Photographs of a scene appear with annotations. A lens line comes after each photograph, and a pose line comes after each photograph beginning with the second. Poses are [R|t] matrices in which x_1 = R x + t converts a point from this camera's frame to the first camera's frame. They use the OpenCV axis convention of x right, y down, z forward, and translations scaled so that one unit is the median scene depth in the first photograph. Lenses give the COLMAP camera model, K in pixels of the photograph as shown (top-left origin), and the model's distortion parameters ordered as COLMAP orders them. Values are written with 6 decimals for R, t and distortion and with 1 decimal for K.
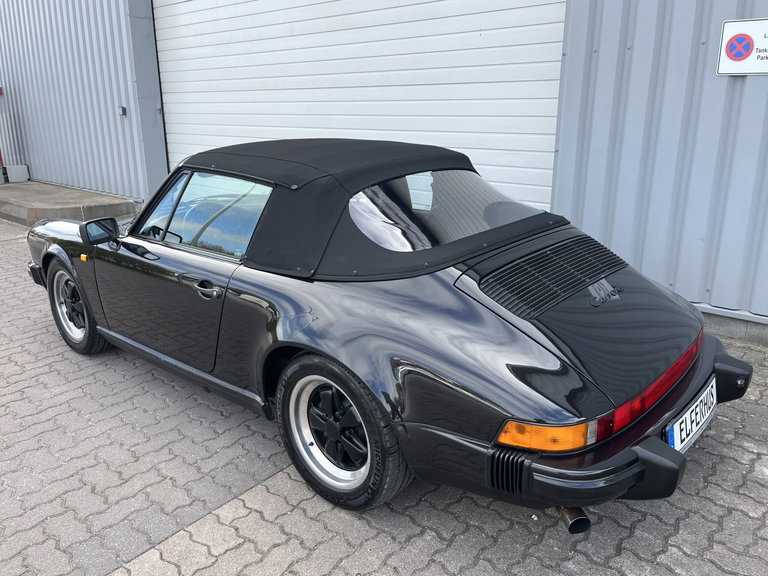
lens RADIAL K [[625.2, 0, 386.1], [0, 625.2, 282.5], [0, 0, 1]] dist [0.018540, -0.009464]
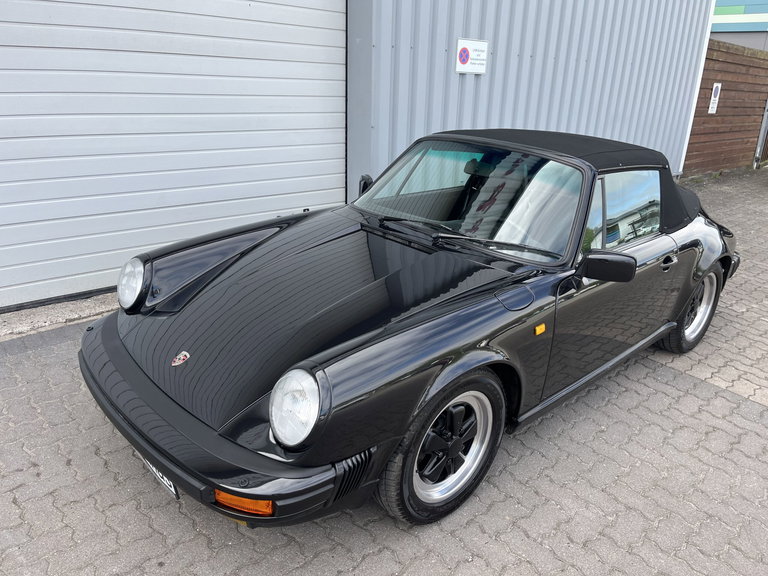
lens RADIAL K [[581.9, 0, 389.0], [0, 581.9, 289.9], [0, 0, 1]] dist [0.050916, -0.010097]
pose [[0.088323, -0.350419, 0.932419, -1.136094], [0.229660, 0.918021, 0.323254, -0.358237], [-0.969255, 0.185588, 0.161560, 1.072513]]
